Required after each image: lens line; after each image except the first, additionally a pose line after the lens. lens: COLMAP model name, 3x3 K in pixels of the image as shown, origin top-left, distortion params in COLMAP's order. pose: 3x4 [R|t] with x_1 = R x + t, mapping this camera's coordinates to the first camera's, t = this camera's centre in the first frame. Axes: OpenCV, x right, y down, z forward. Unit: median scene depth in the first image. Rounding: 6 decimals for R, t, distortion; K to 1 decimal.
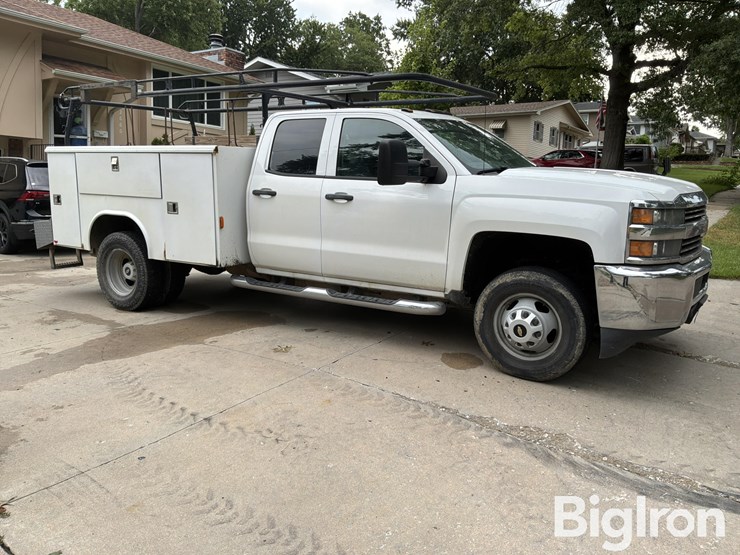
lens RADIAL K [[614.5, 0, 367.4], [0, 614.5, 278.0], [0, 0, 1]] dist [0.099274, -0.181657]
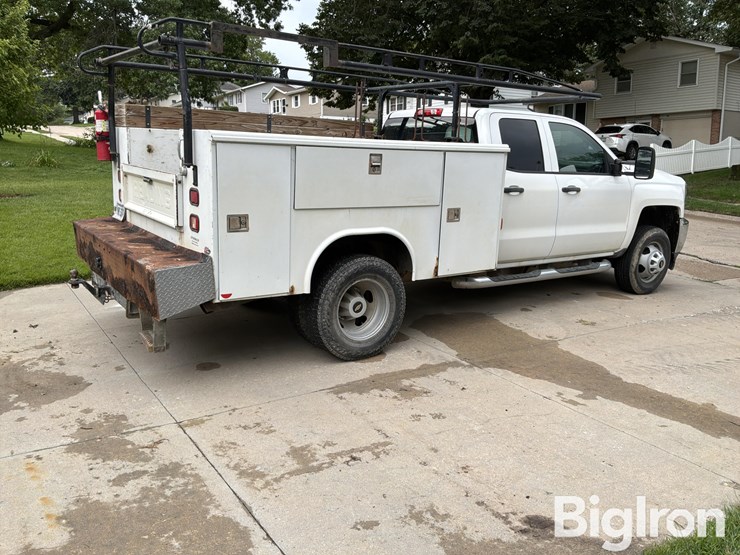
lens RADIAL K [[614.5, 0, 363.2], [0, 614.5, 276.2], [0, 0, 1]] dist [0.099274, -0.181657]
pose [[0.389917, -0.191014, 0.900821, -1.252581], [0.129970, 0.979872, 0.151519, -0.190404], [-0.911632, 0.057999, 0.406895, 0.834031]]
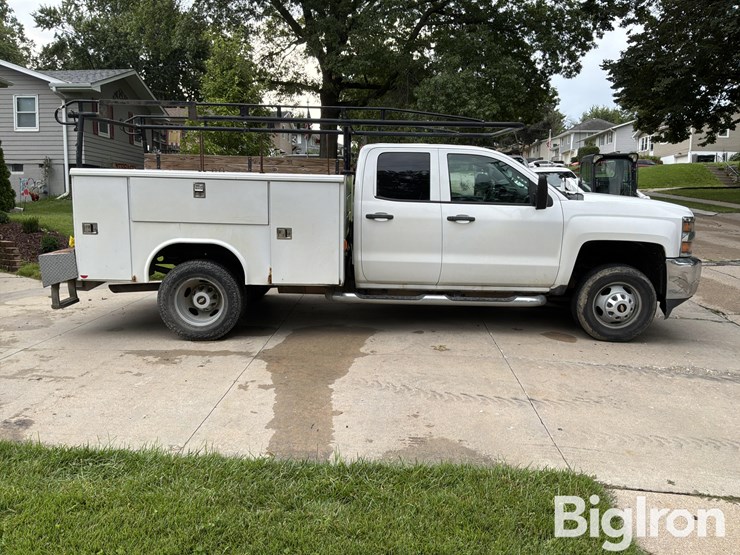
lens RADIAL K [[614.5, 0, 369.2], [0, 614.5, 278.2], [0, 0, 1]] dist [0.099274, -0.181657]
pose [[0.847331, -0.084247, 0.524340, -0.802003], [0.085314, 0.996107, 0.022180, -0.053031], [-0.524168, 0.025940, 0.851220, 0.053749]]
